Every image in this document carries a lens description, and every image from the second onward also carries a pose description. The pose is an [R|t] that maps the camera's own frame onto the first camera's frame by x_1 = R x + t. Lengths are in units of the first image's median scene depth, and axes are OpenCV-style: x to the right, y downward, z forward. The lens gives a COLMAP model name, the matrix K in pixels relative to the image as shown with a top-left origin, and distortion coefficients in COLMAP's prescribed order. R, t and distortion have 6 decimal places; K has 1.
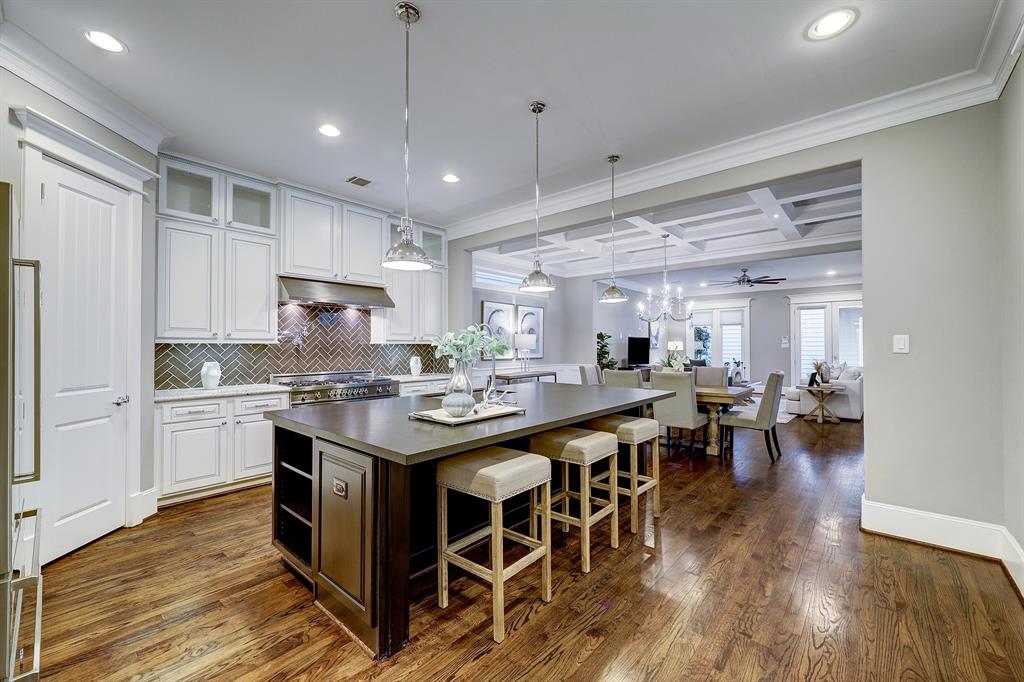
lens RADIAL K [[413.1, 0, 512.0], [0, 413.1, 341.0], [0, 0, 1]] dist [0.000102, 0.000121]
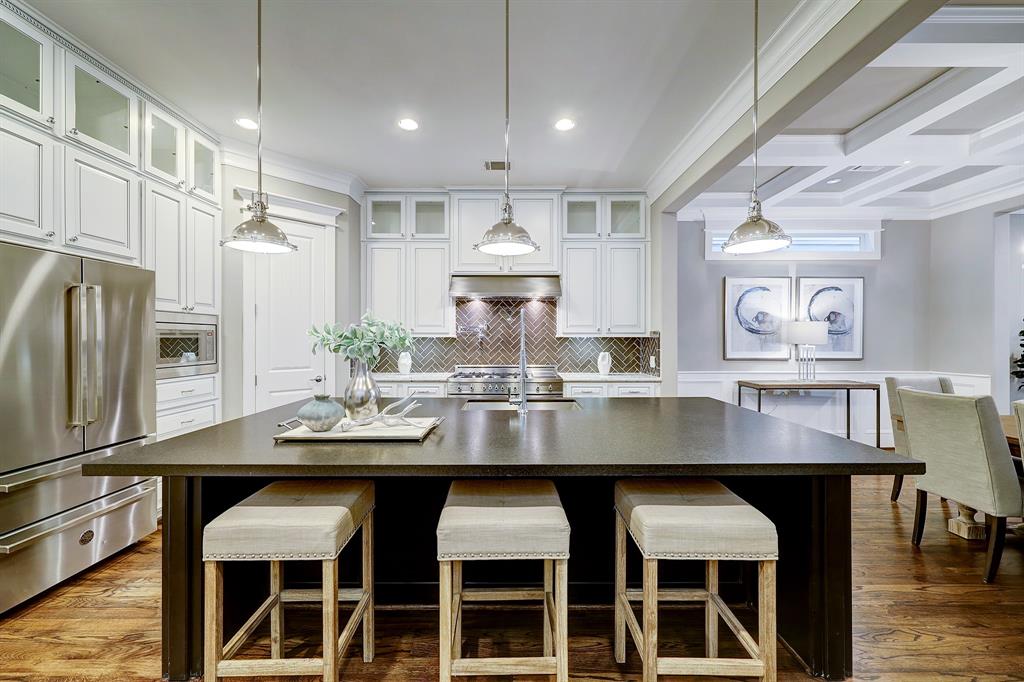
lens RADIAL K [[409.1, 0, 512.0], [0, 409.1, 341.0], [0, 0, 1]] dist [0.001157, 0.000229]
pose [[0.664738, 0.004138, -0.747065, 0.321711], [0.008287, 0.999882, 0.012911, 0.003329], [0.747031, -0.014774, 0.664626, 0.359219]]
